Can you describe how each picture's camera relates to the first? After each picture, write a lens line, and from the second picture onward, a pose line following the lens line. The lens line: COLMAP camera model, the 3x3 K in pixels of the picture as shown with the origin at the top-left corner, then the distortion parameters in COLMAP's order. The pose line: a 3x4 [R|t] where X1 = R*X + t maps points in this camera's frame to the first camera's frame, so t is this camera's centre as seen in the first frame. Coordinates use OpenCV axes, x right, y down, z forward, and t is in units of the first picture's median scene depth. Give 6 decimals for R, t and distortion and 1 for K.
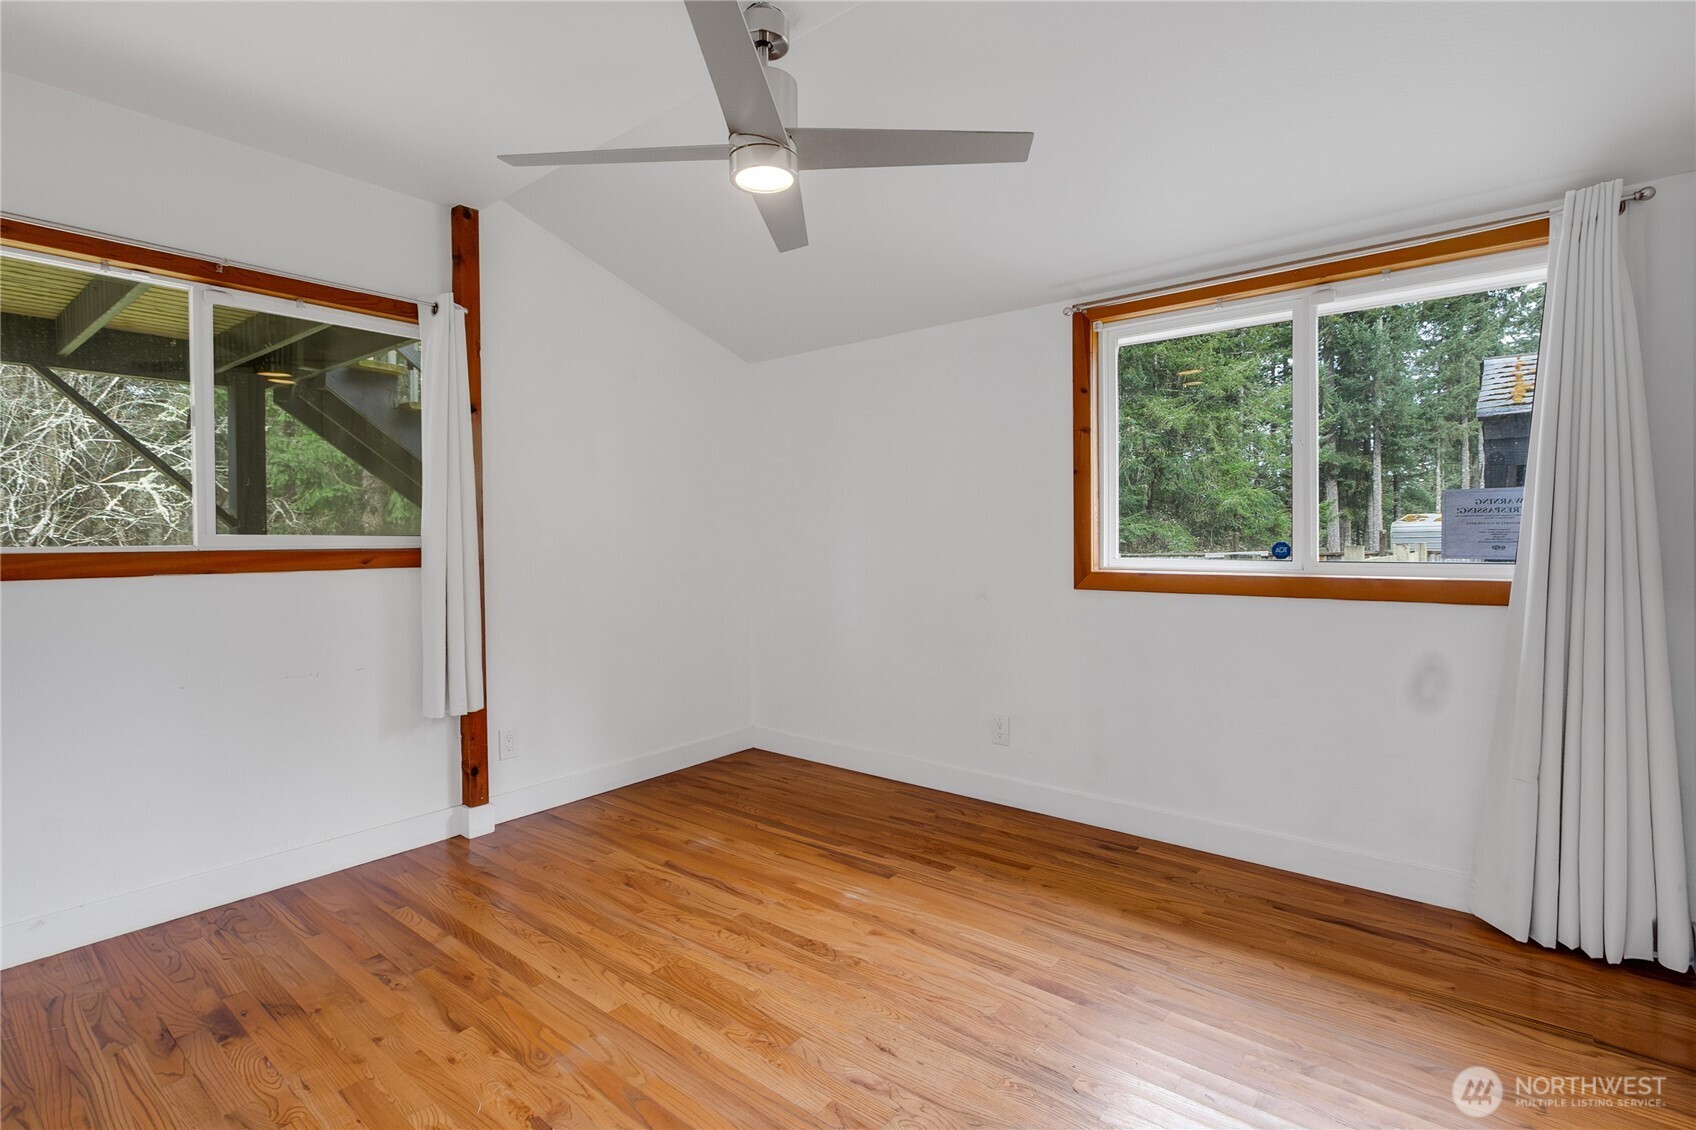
lens RADIAL K [[813.5, 0, 844.8], [0, 813.5, 553.8], [0, 0, 1]] dist [0.004377, -0.000342]
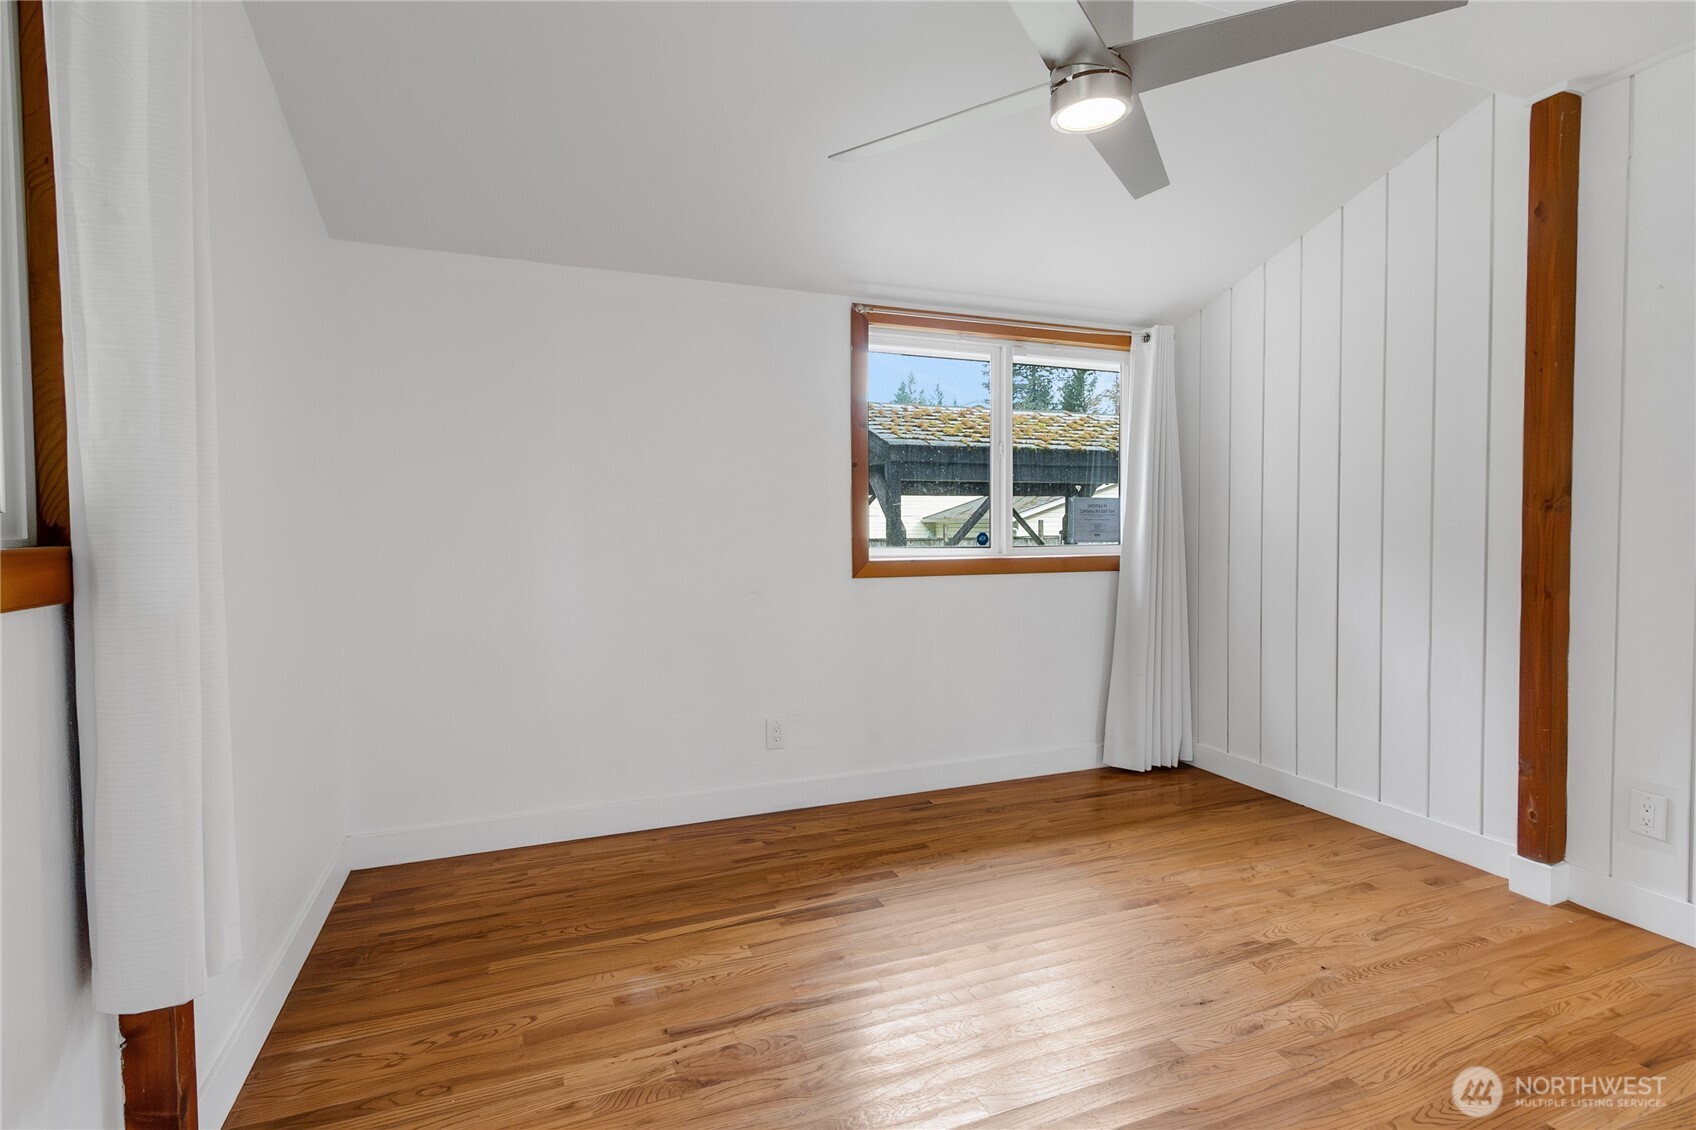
lens RADIAL K [[813.5, 0, 837.4], [0, 813.5, 566.9], [0, 0, 1]] dist [0.004377, -0.000342]
pose [[0.486590, -0.040696, 0.872682, -0.686876], [0.020195, 0.999171, 0.035335, -0.010351], [-0.873397, 0.000430, 0.487009, 0.556358]]
